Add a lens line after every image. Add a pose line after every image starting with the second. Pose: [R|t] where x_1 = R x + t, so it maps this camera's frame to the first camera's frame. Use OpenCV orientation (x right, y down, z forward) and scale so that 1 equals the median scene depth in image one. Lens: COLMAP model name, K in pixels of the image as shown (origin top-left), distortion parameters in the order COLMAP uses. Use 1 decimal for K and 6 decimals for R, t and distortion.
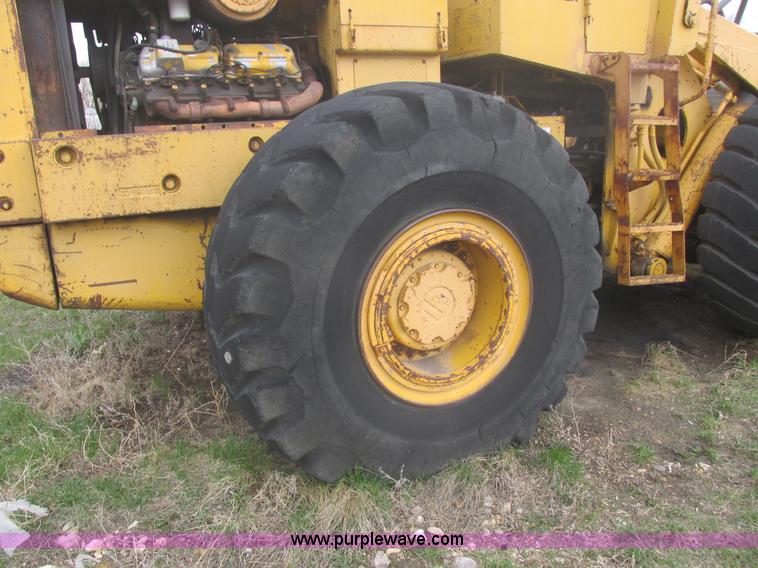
lens RADIAL K [[623.1, 0, 379.0], [0, 623.1, 284.0], [0, 0, 1]] dist [-0.032573, 0.001493]
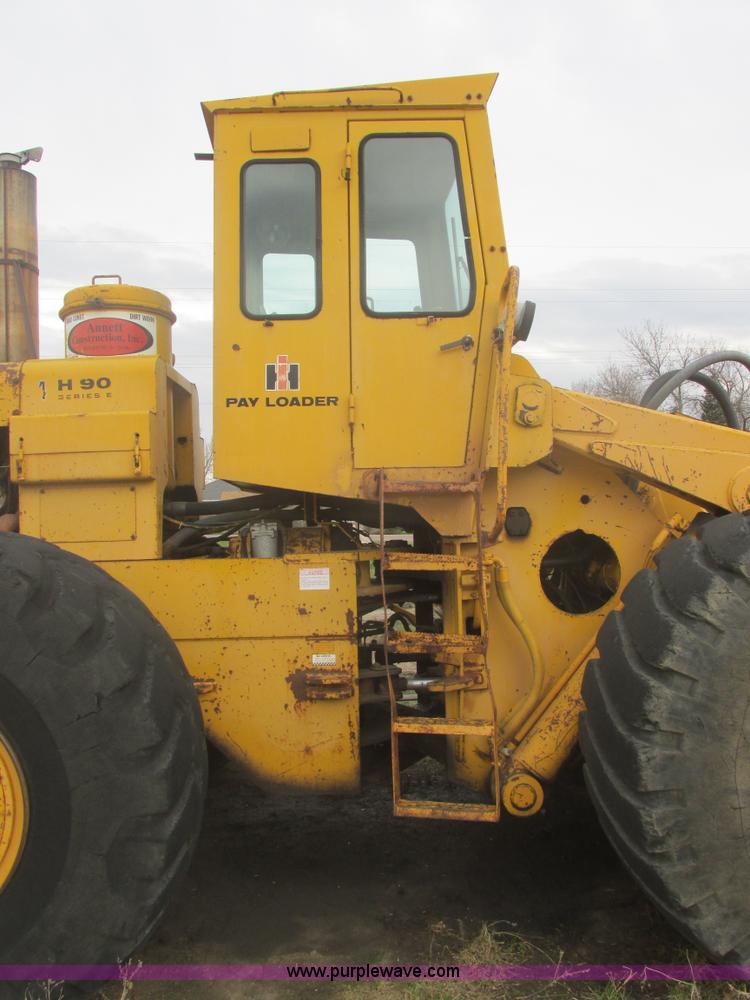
lens RADIAL K [[820.6, 0, 386.9], [0, 820.6, 500.1], [0, 0, 1]] dist [-0.023344, 0.006716]
pose [[0.906521, -0.004055, -0.422142, 1.000575], [-0.107885, 0.964525, -0.240941, -0.141419], [0.408144, 0.263961, 0.873924, 0.227570]]
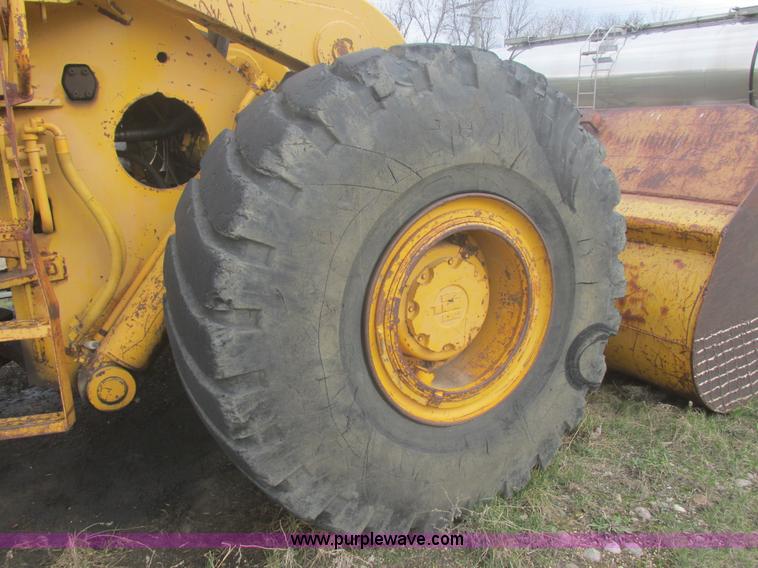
lens RADIAL K [[623.1, 0, 379.0], [0, 623.1, 284.0], [0, 0, 1]] dist [-0.032573, 0.001493]
pose [[0.999792, -0.013127, 0.015633, 1.020798], [0.013204, 0.999901, -0.004832, -0.166623], [-0.015569, 0.005037, 0.999866, 0.640621]]
